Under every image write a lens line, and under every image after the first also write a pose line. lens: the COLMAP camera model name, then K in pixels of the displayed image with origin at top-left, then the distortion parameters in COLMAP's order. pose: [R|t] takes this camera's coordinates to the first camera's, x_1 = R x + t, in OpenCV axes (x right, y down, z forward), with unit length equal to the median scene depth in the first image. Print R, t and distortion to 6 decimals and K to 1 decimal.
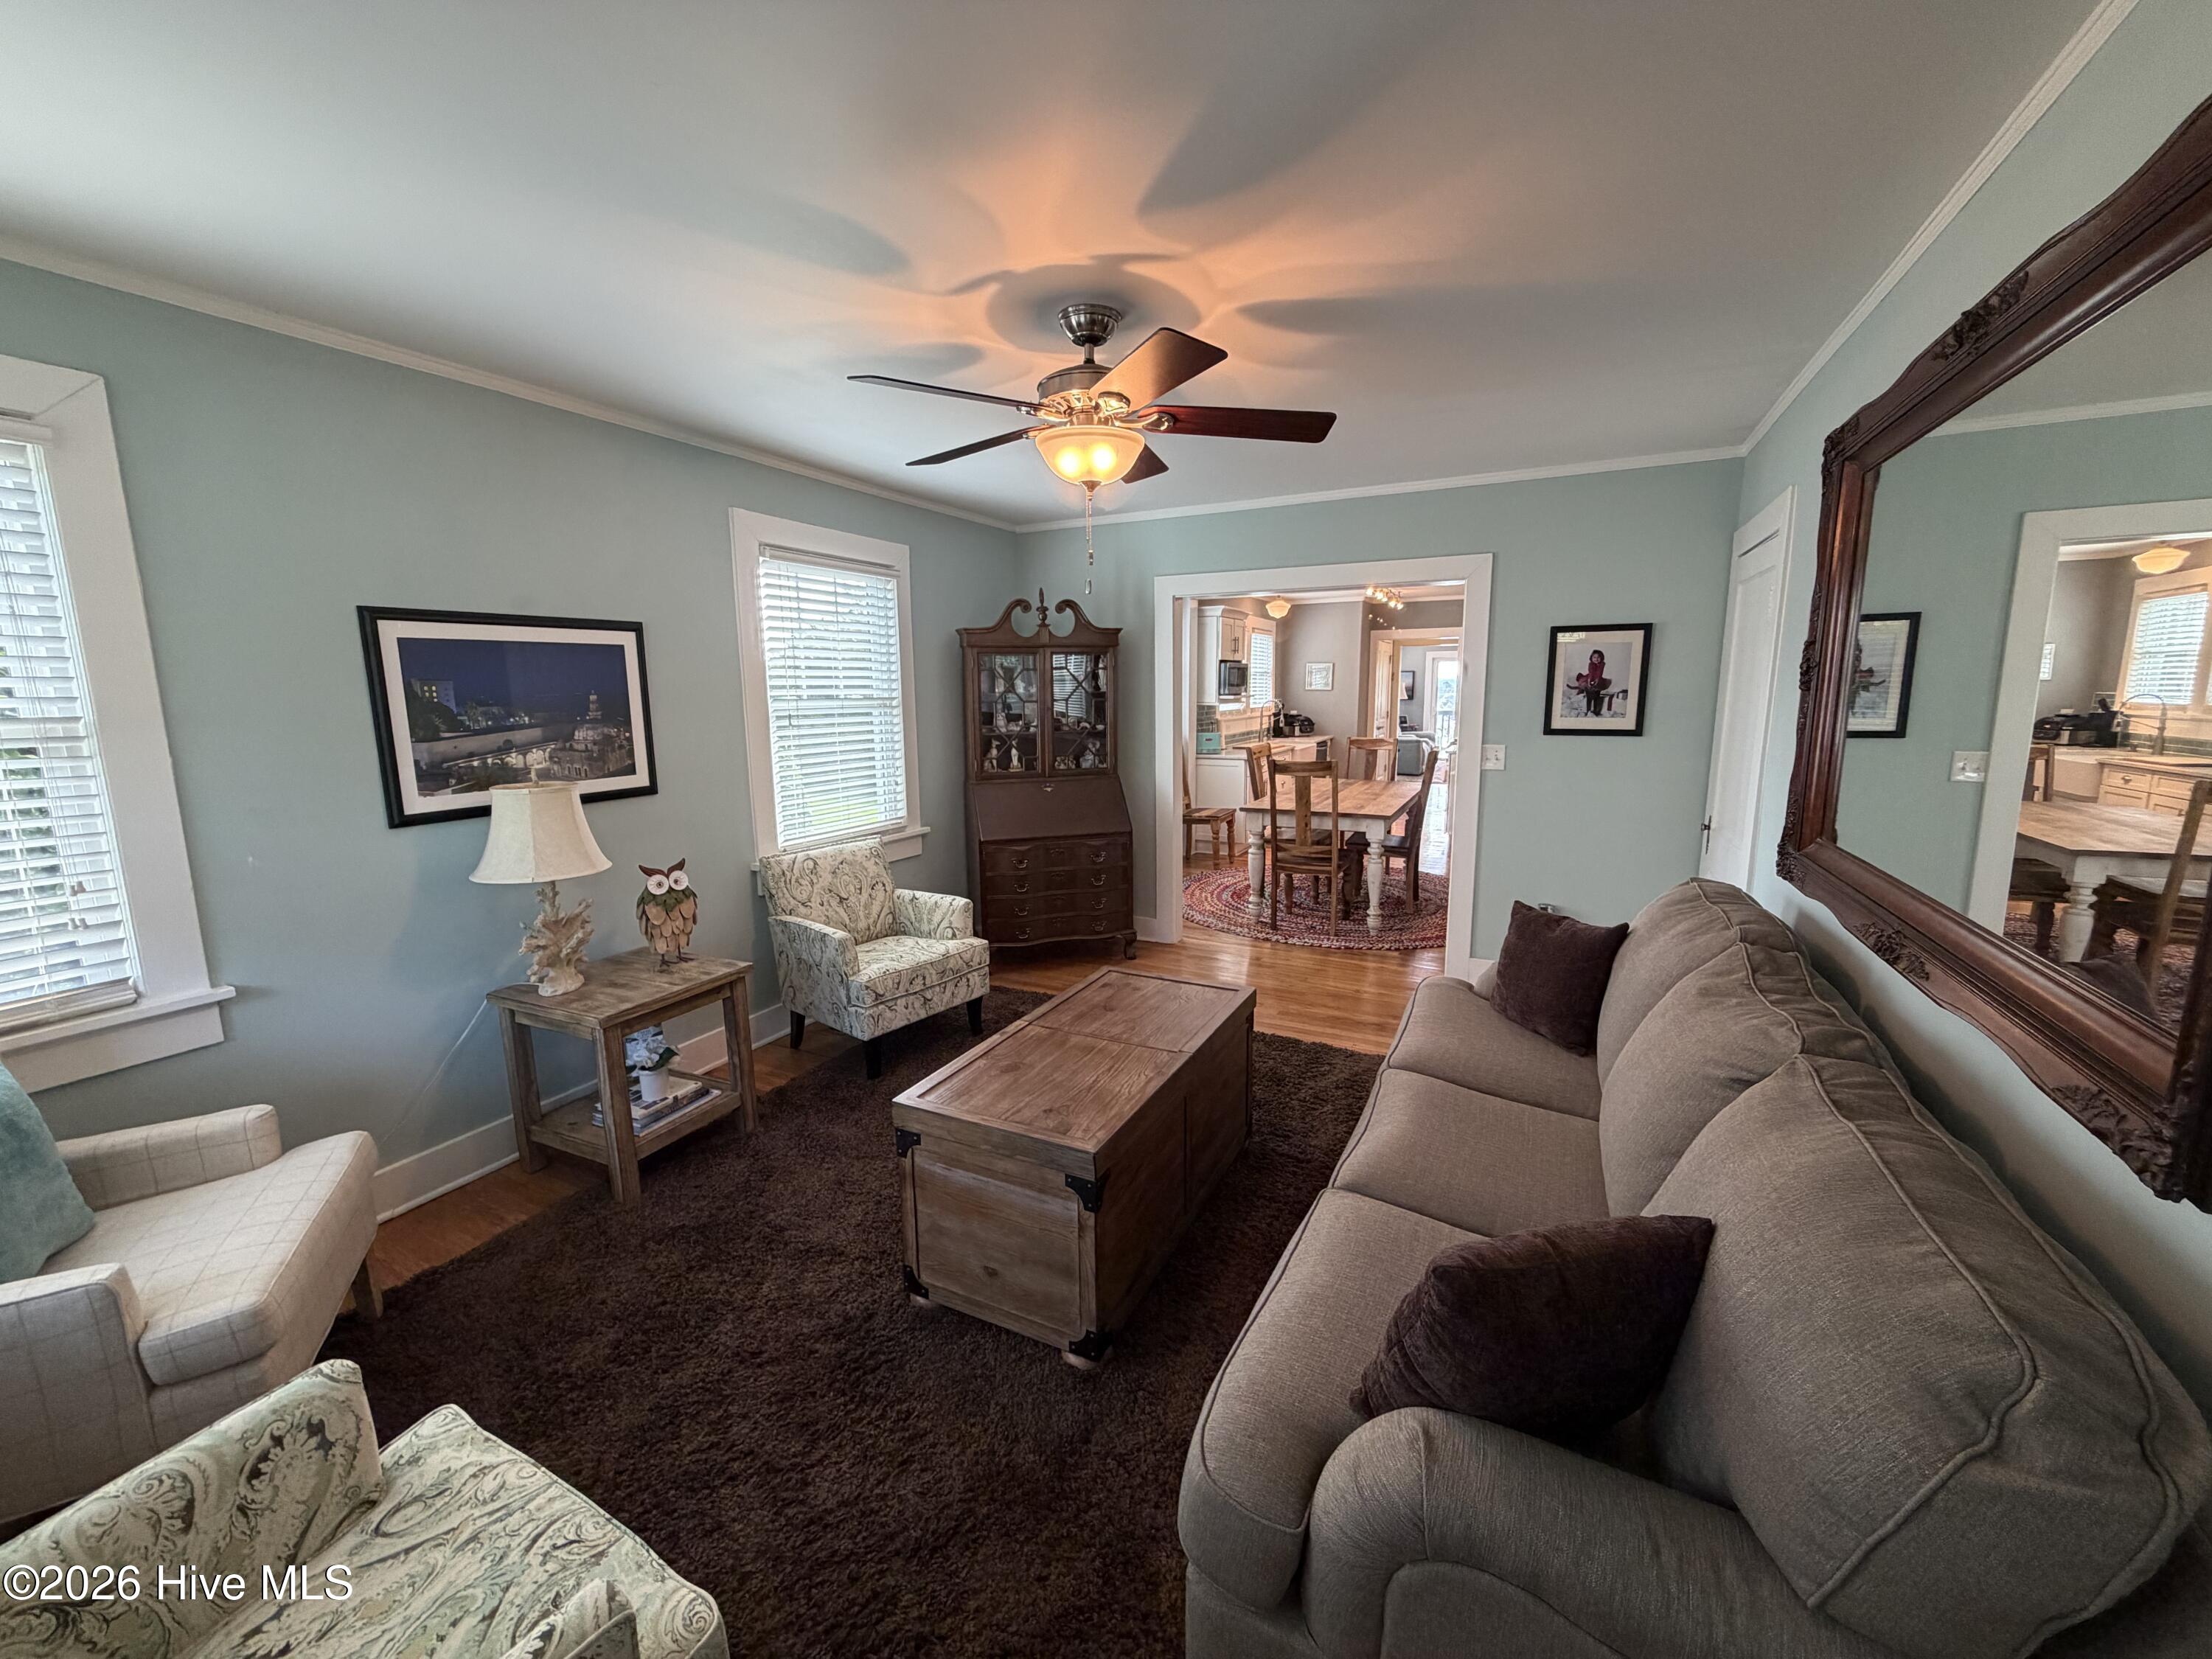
lens RADIAL K [[887.1, 0, 1103.7], [0, 887.1, 828.7], [0, 0, 1]] dist [0.000113, -0.000176]
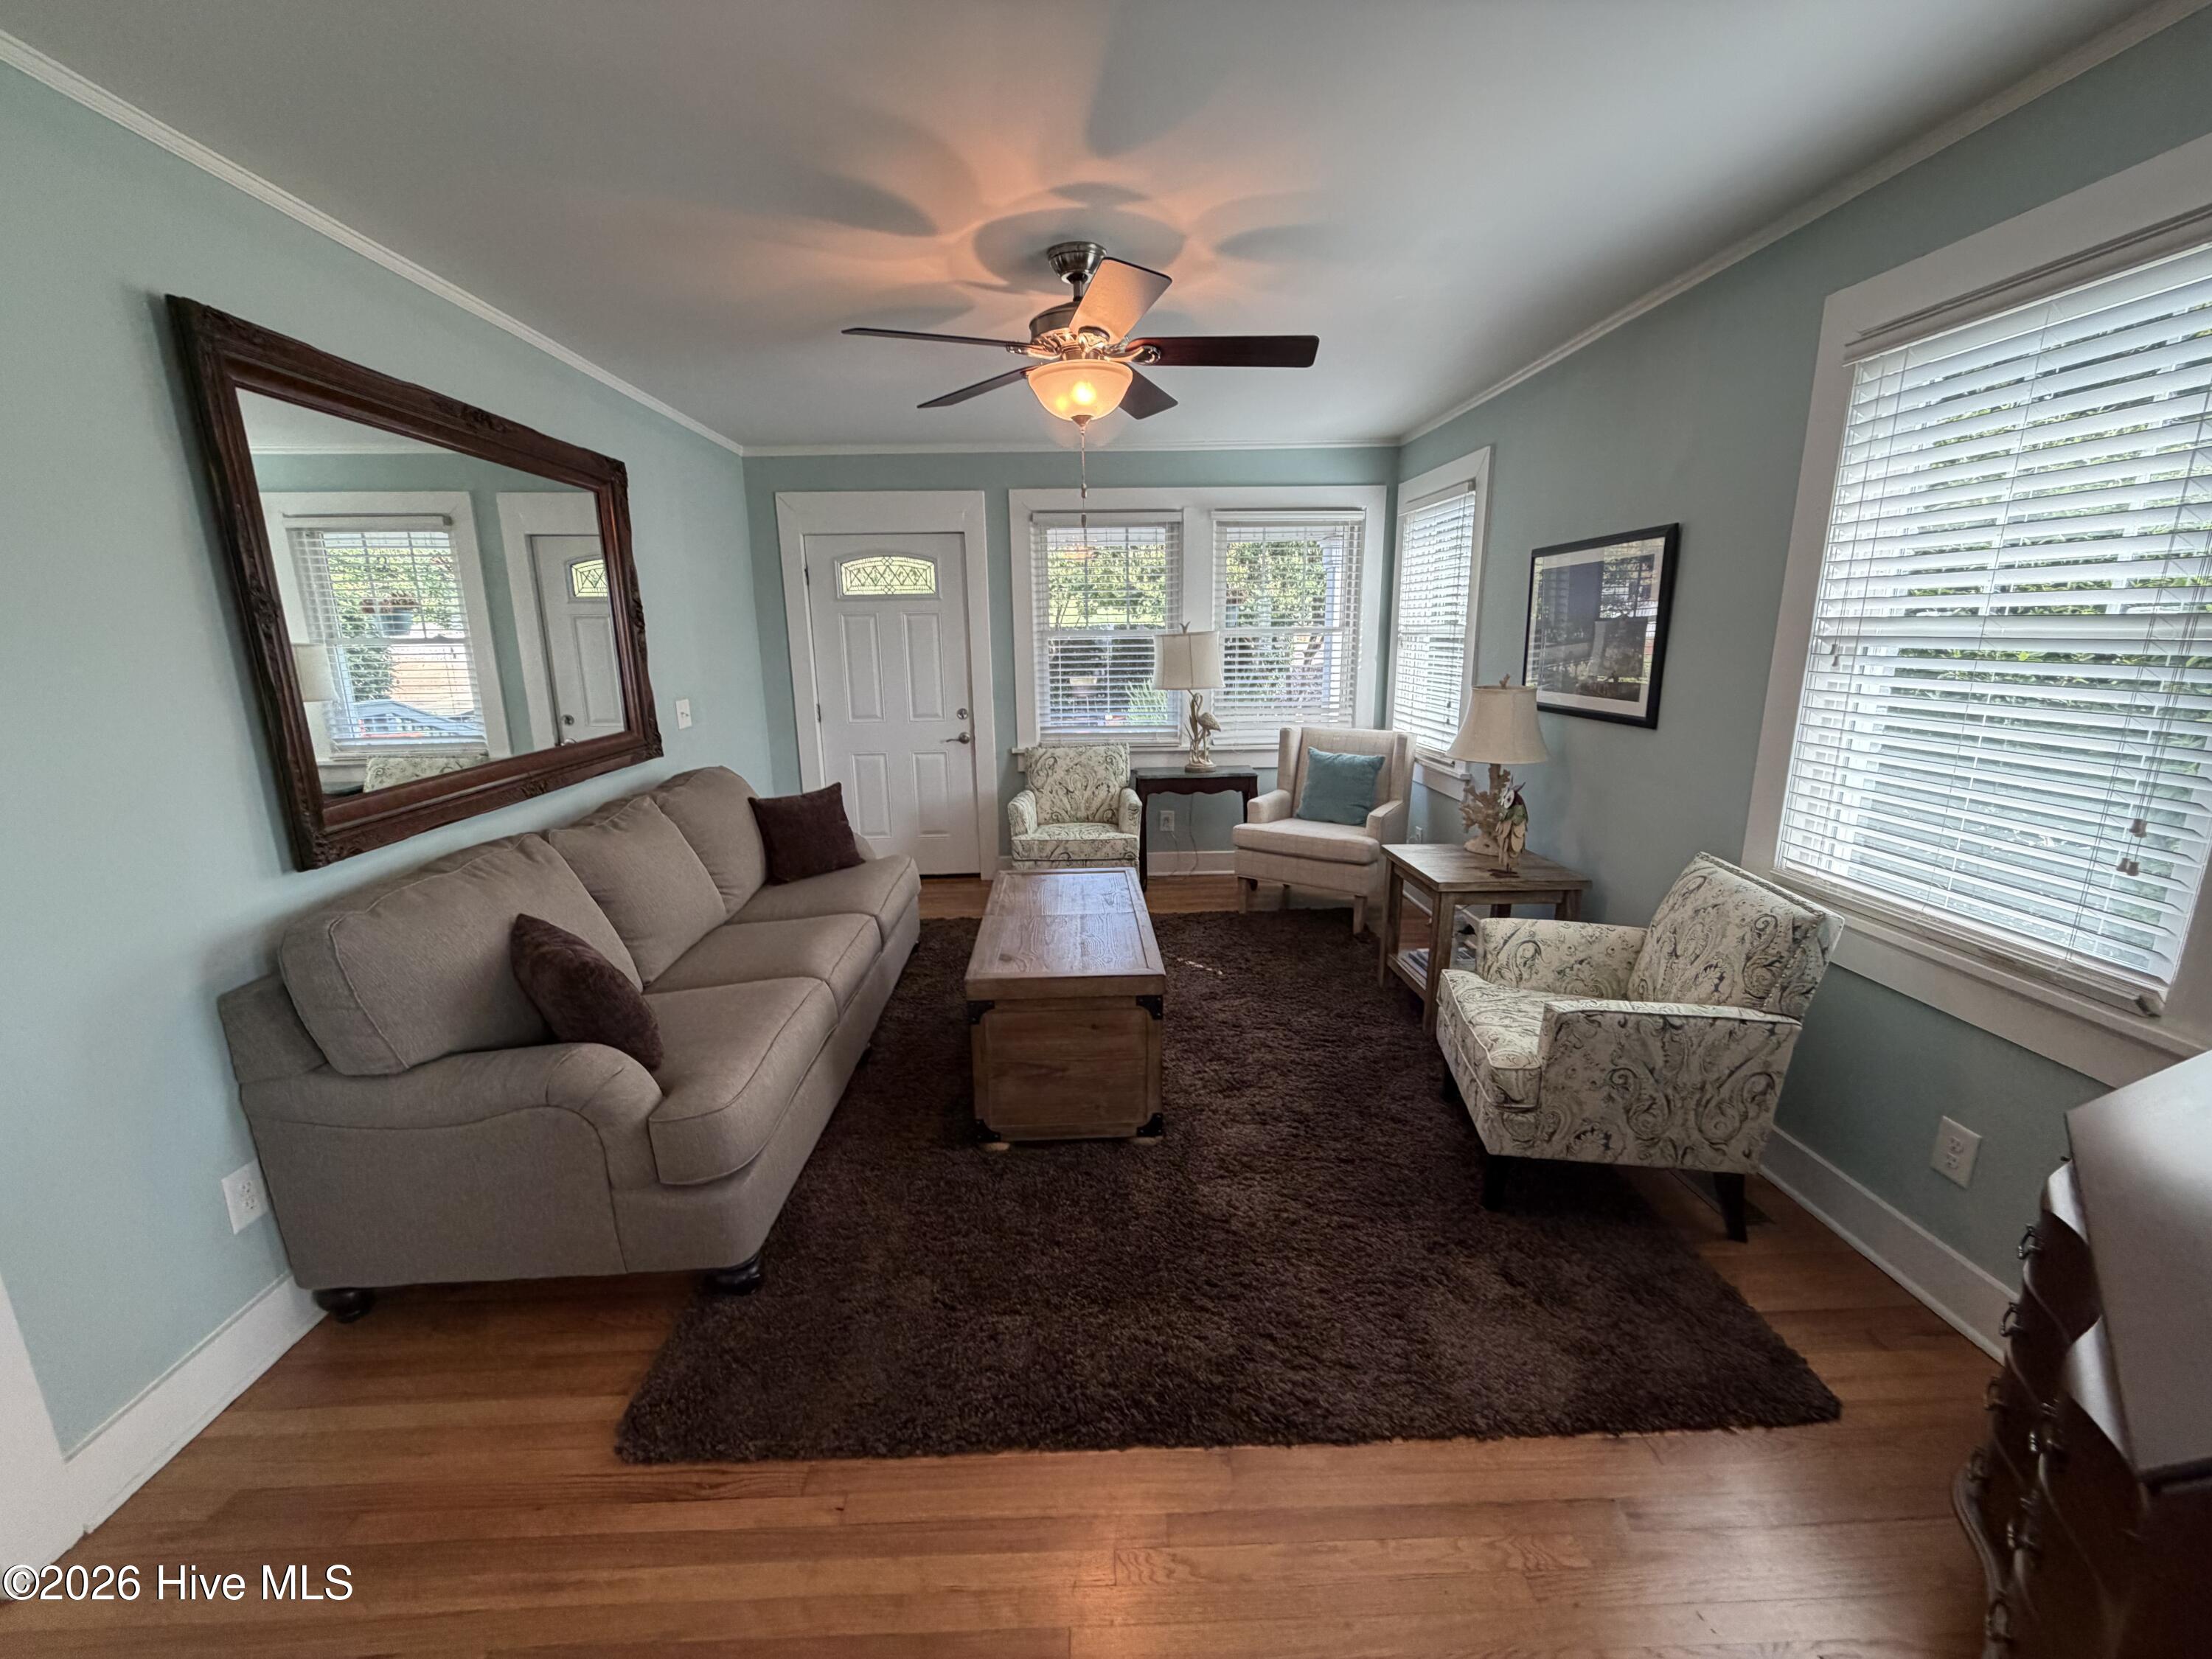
lens RADIAL K [[887.1, 0, 1103.7], [0, 887.1, 828.7], [0, 0, 1]] dist [0.000113, -0.000176]
pose [[-0.876546, 0.125446, -0.464682, 0.463942], [-0.055969, 0.932324, 0.357267, -0.282184], [0.478052, 0.339168, -0.810204, 1.840850]]
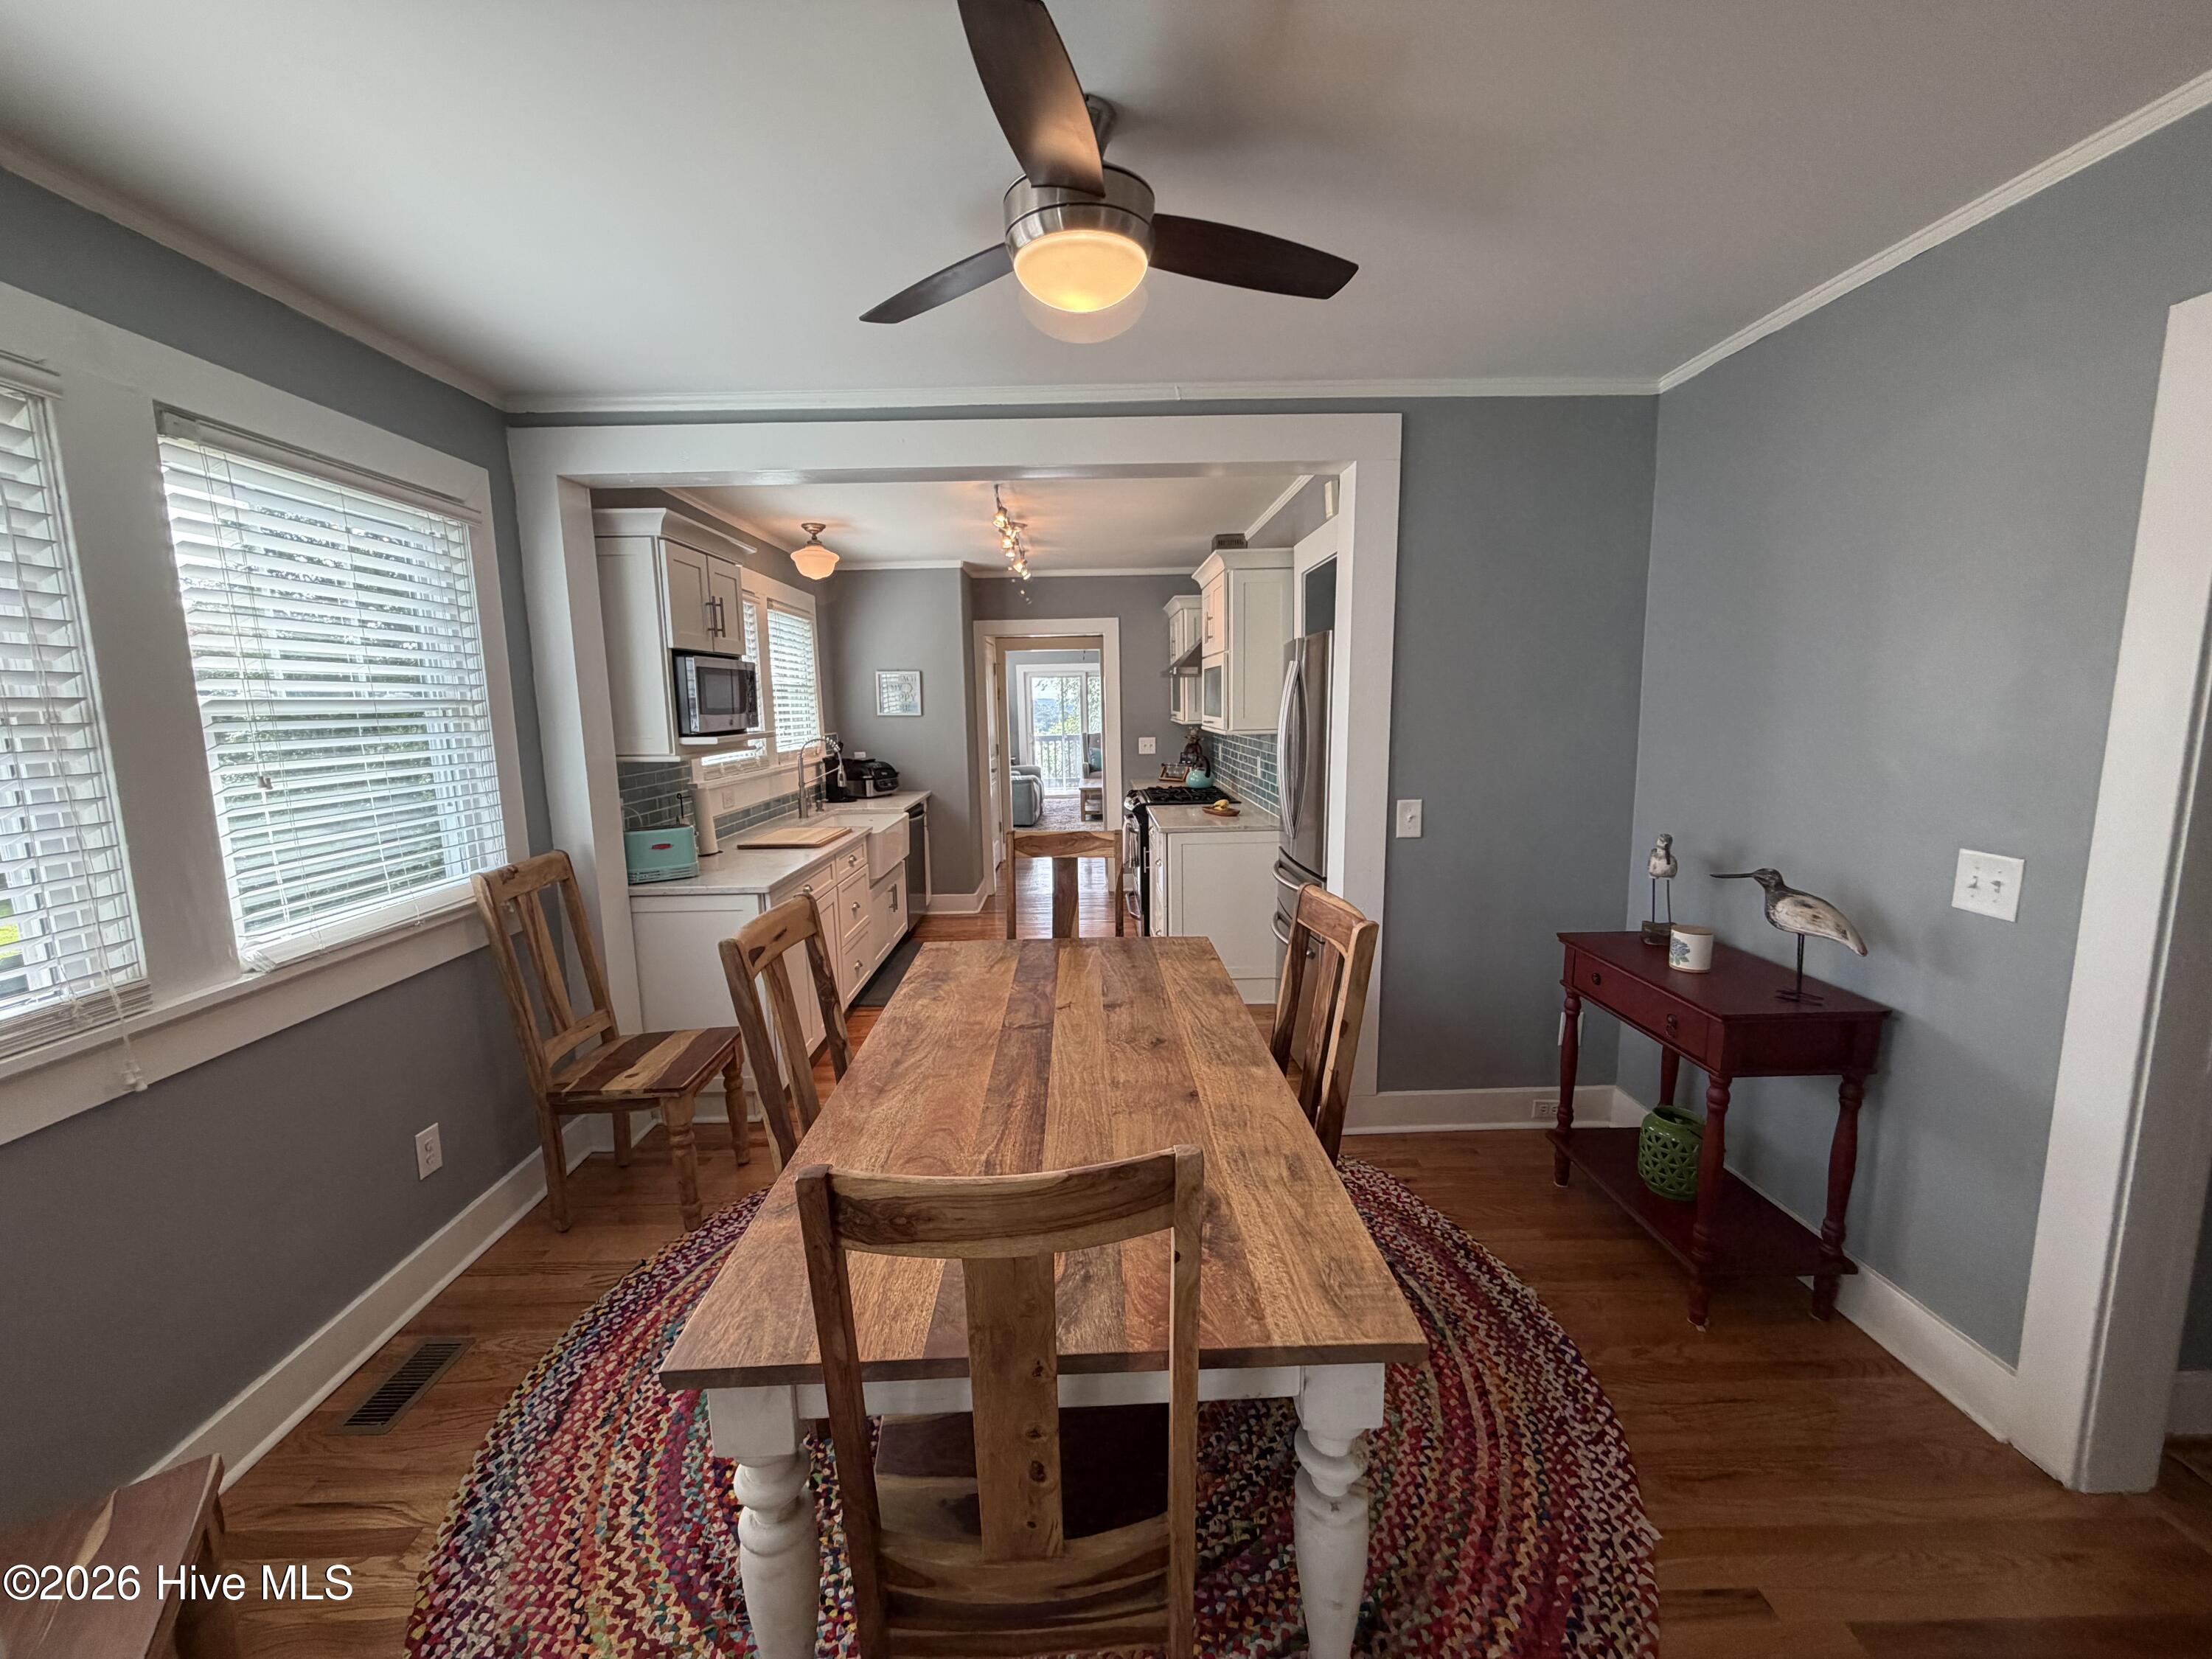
lens RADIAL K [[887.1, 0, 1103.7], [0, 887.1, 828.7], [0, 0, 1]] dist [0.000113, -0.000176]
pose [[0.884330, -0.075597, 0.460701, 0.089883], [0.085834, 0.996309, -0.001277, -0.073333], [-0.458904, 0.040673, 0.887555, 0.443260]]
